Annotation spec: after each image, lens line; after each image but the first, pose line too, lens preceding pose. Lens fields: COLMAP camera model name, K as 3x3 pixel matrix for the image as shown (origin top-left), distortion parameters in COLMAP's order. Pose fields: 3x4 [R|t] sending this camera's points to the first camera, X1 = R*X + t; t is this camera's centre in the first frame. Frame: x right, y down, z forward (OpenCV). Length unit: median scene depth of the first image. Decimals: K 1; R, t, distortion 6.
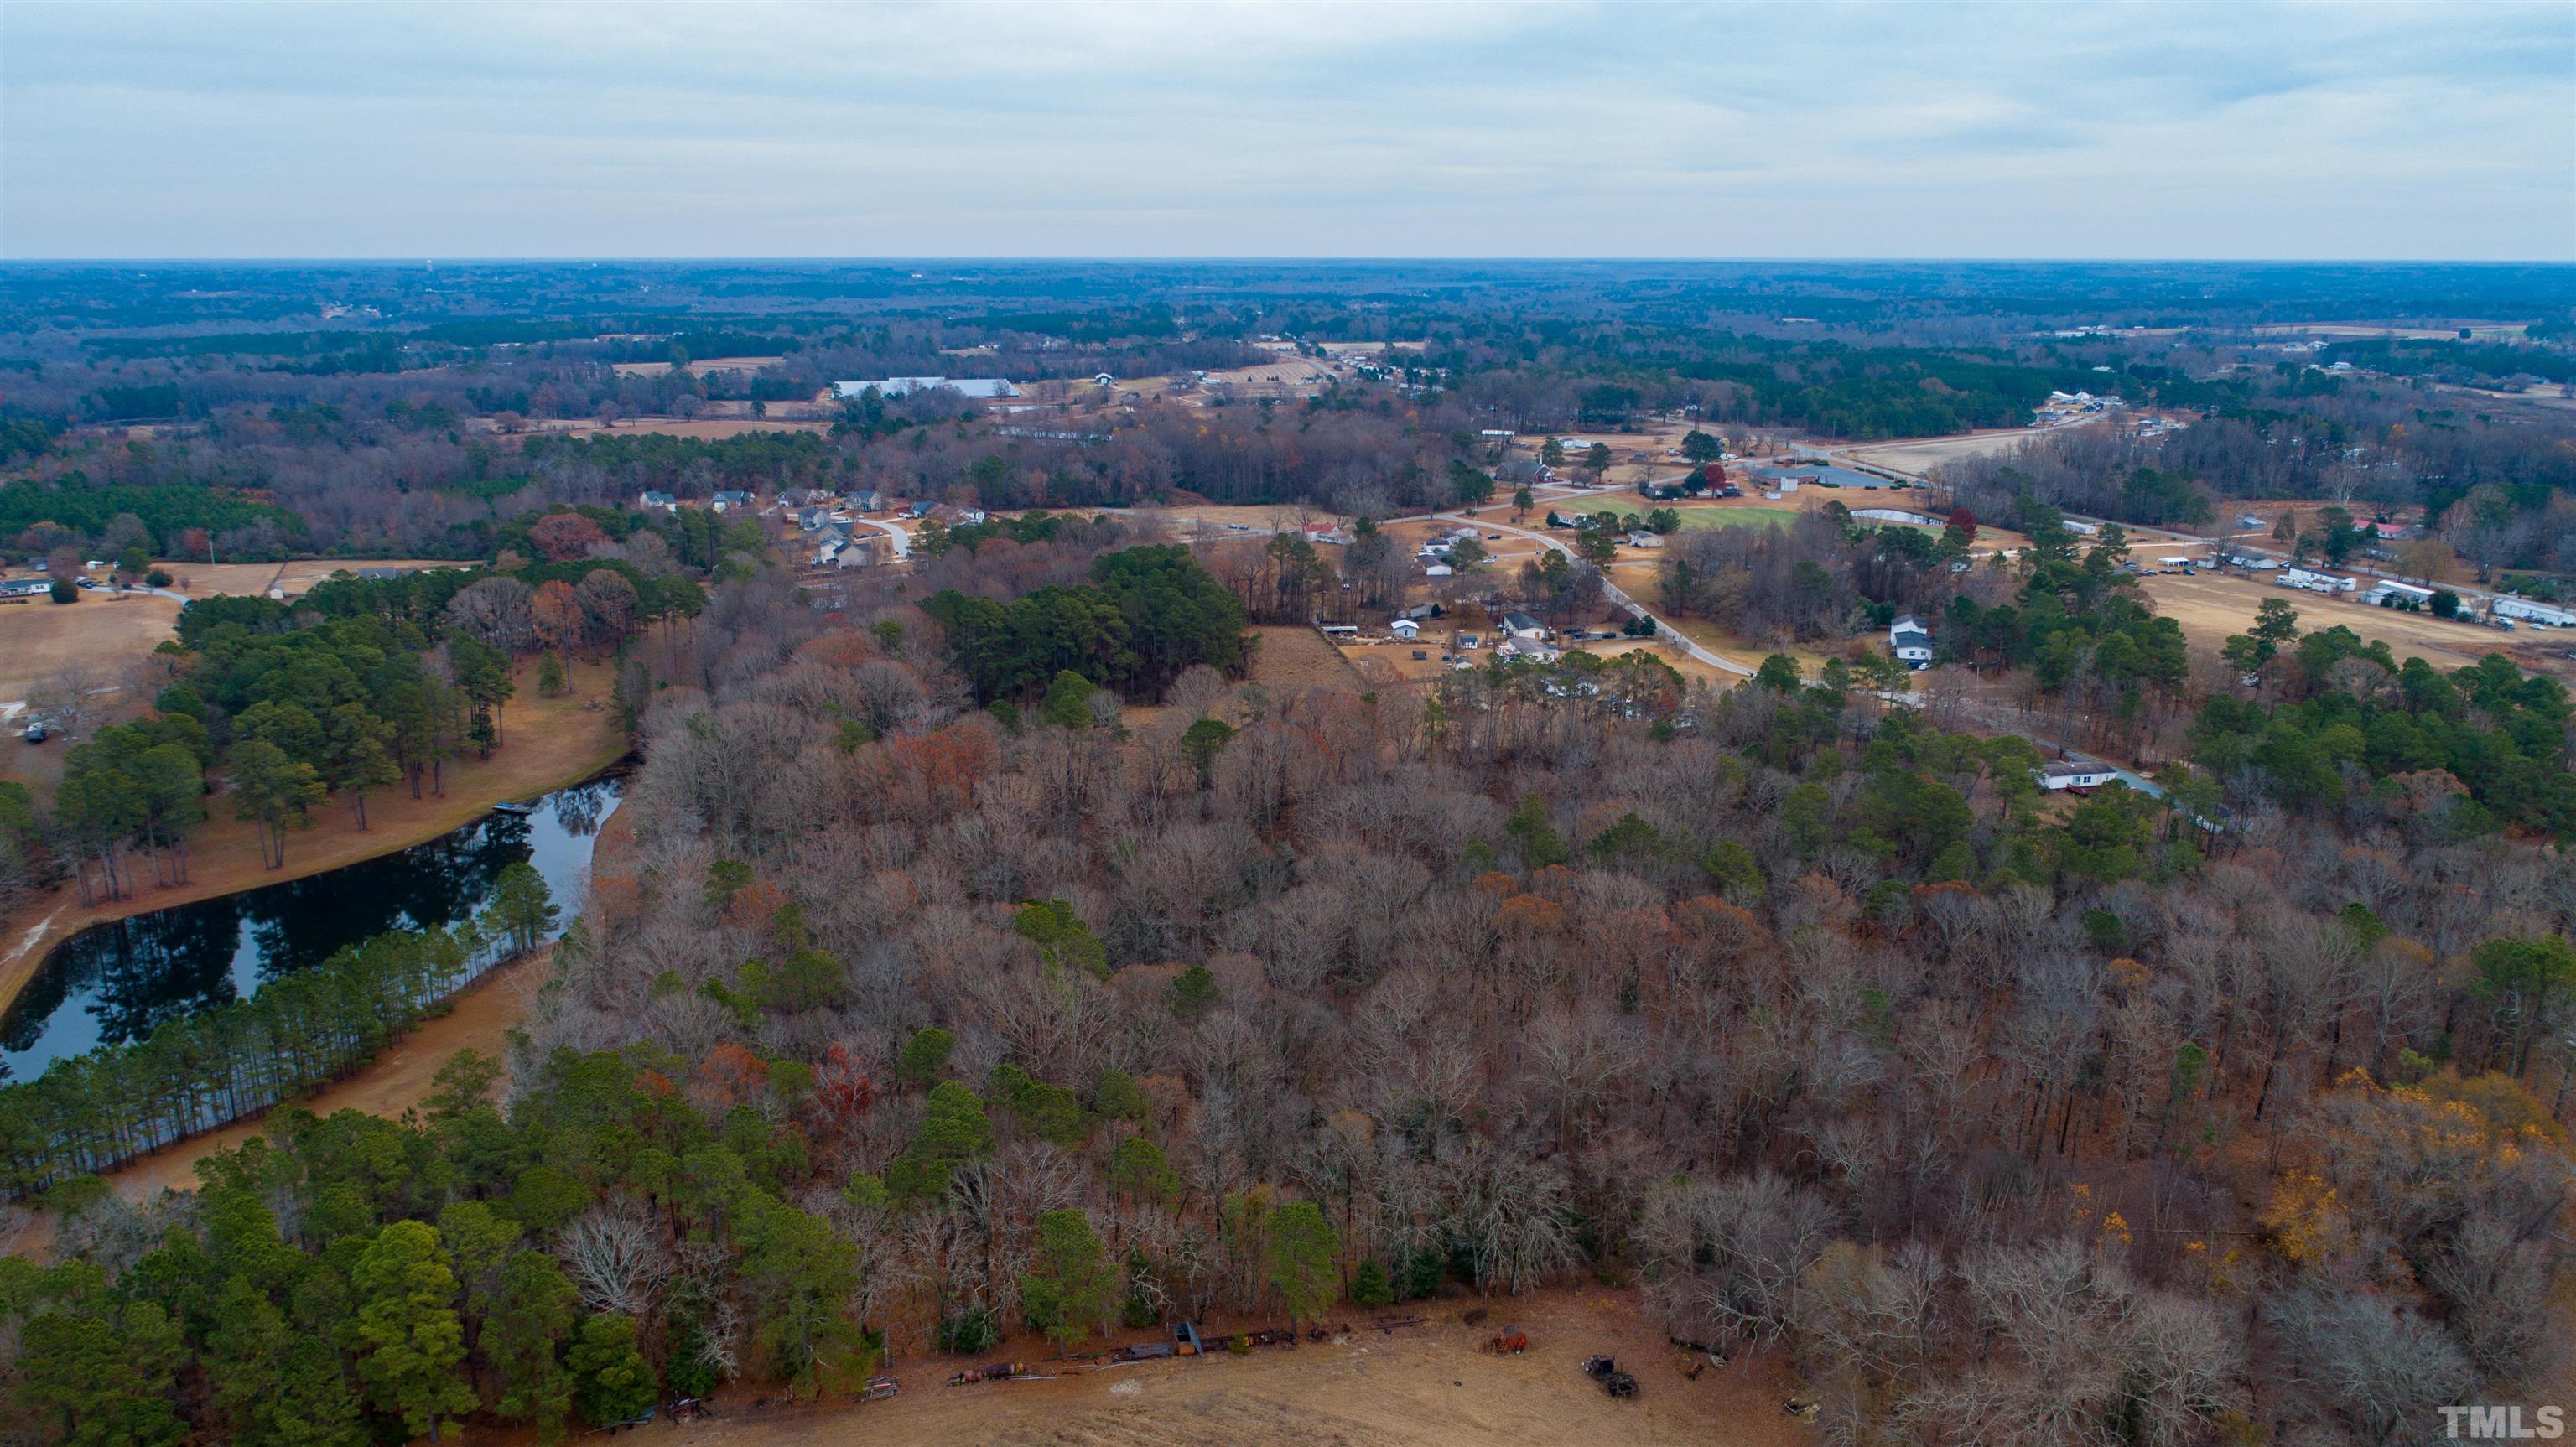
lens RADIAL K [[1813.3, 0, 1288.0], [0, 1813.3, 723.5], [0, 0, 1]] dist [-0.014308, 0.010409]
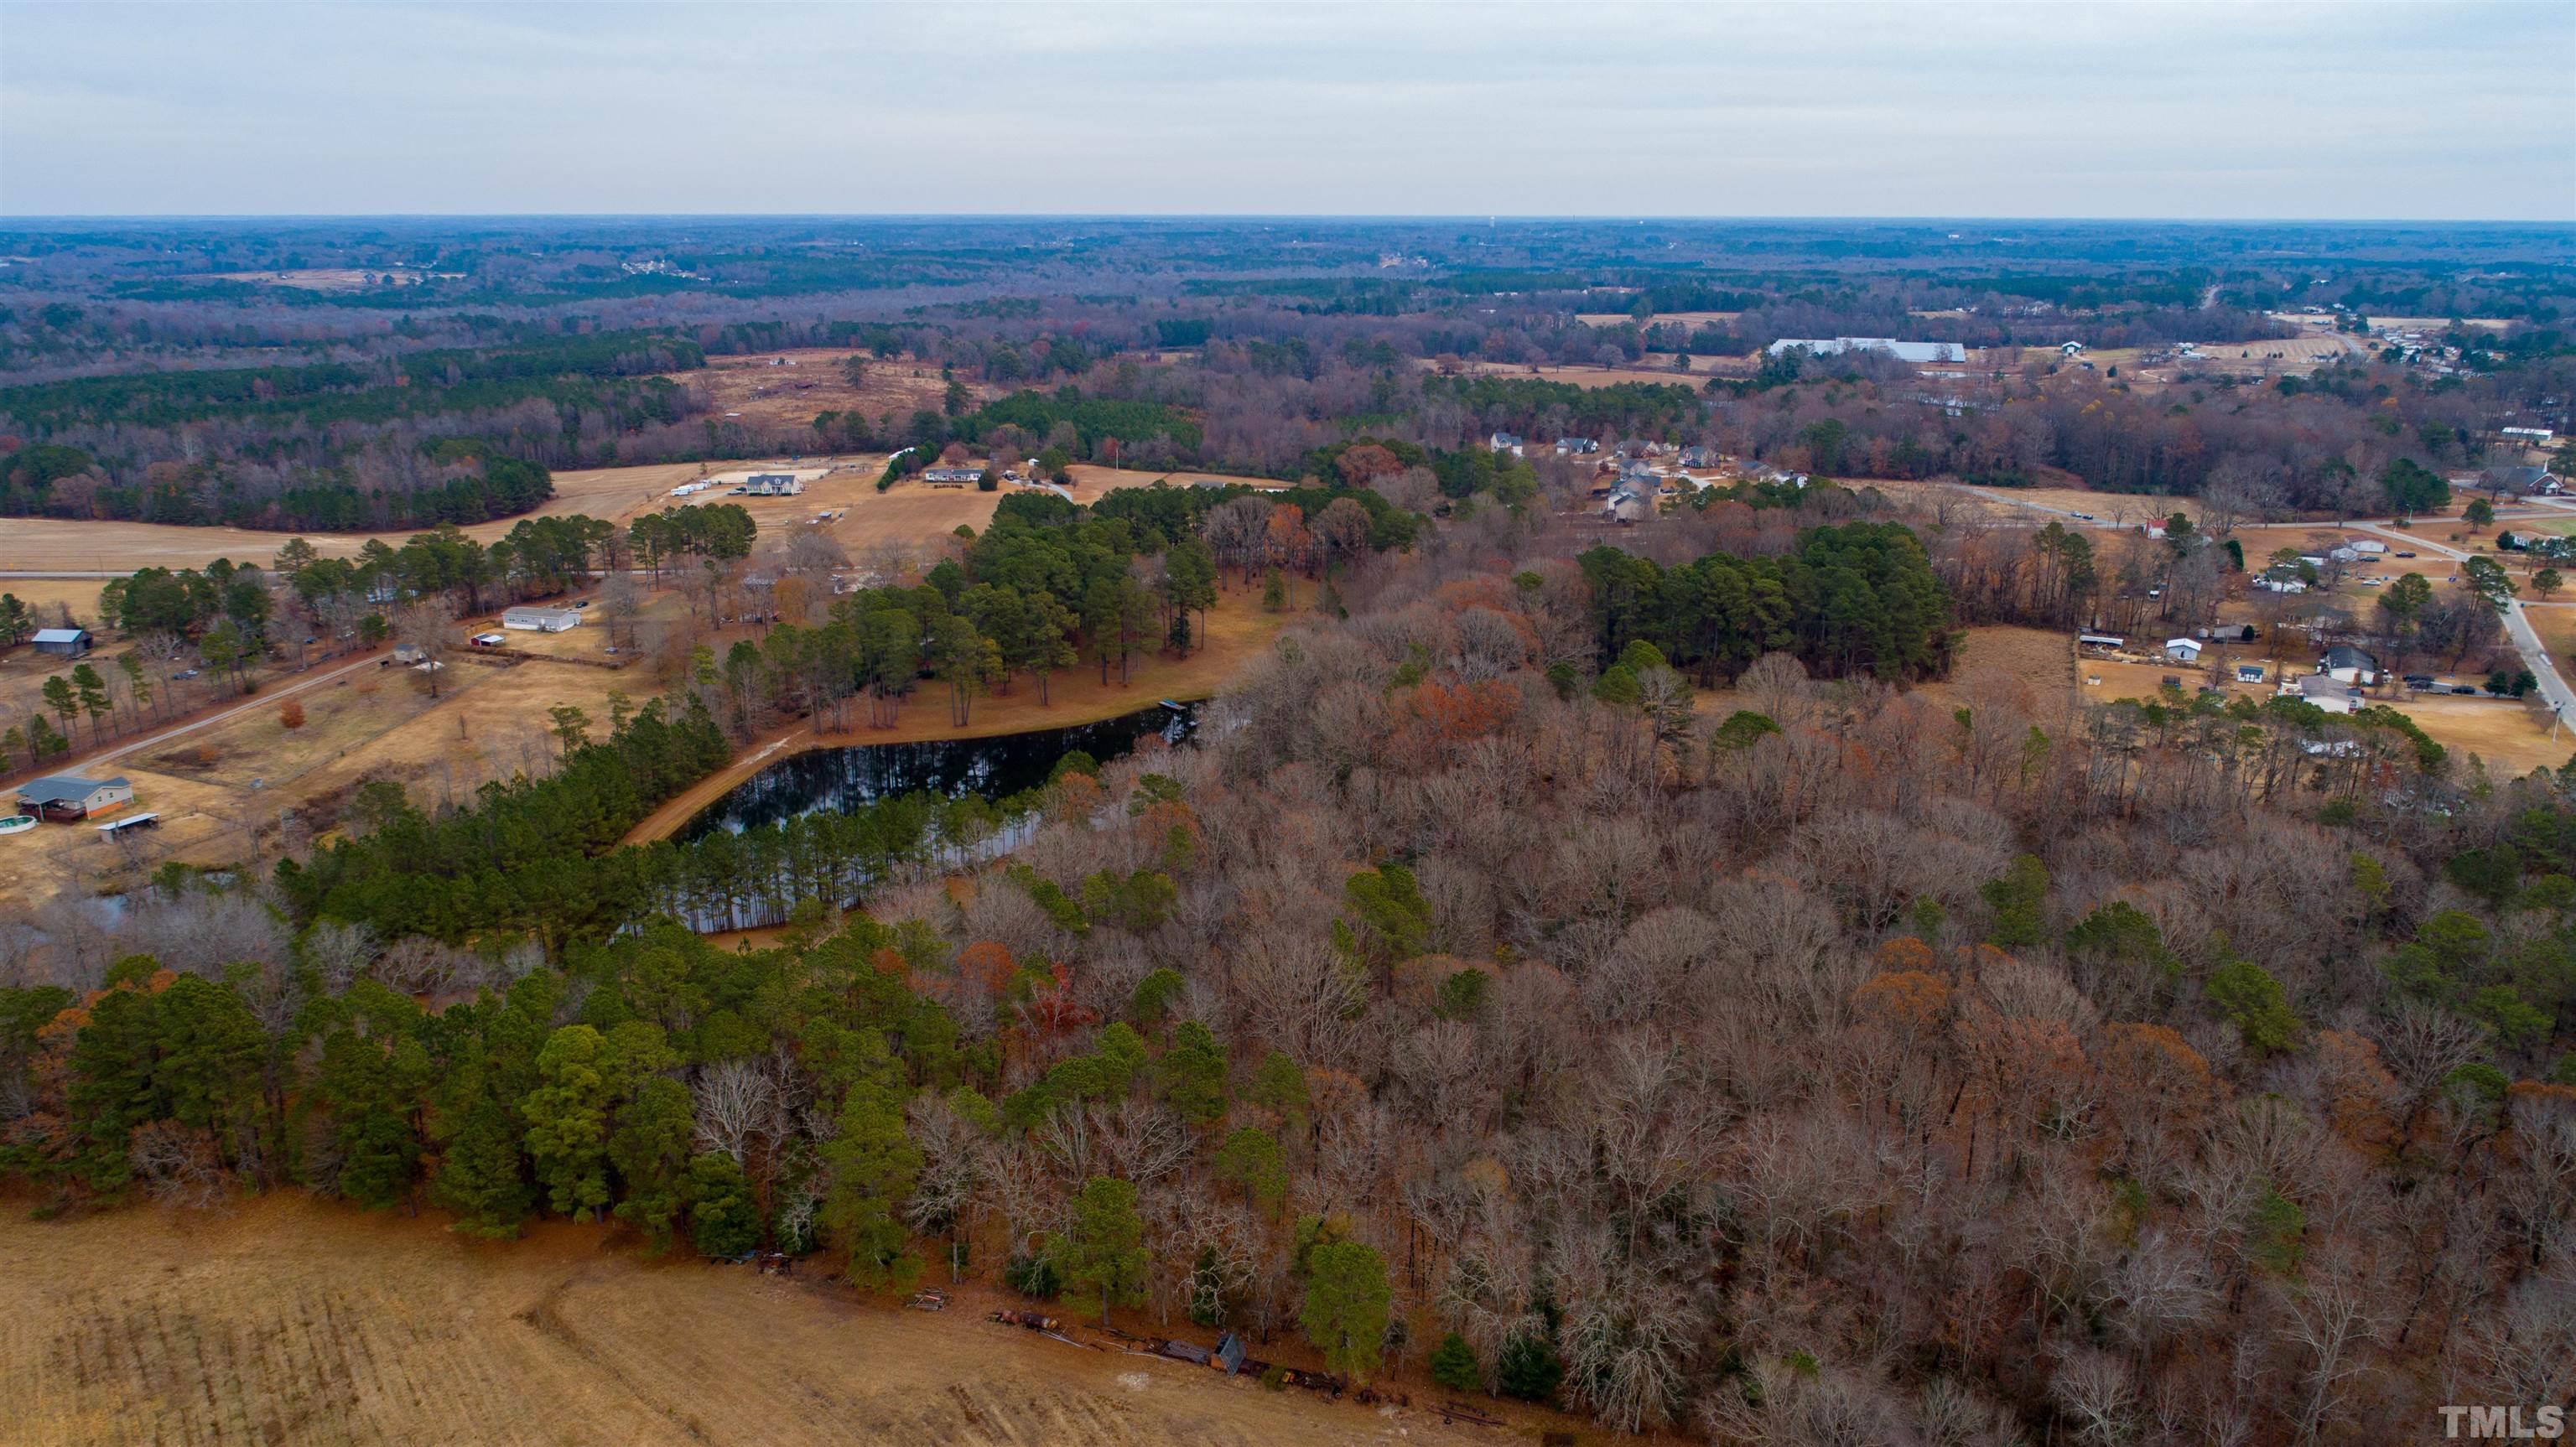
lens RADIAL K [[1805.1, 0, 1288.0], [0, 1805.1, 723.5], [0, 0, 1]] dist [-0.015032, 0.009741]
pose [[0.850328, 0.144963, -0.505893, 0.130173], [-0.133918, 0.989271, 0.058380, -0.011043], [0.508929, 0.018106, 0.860618, 0.075672]]
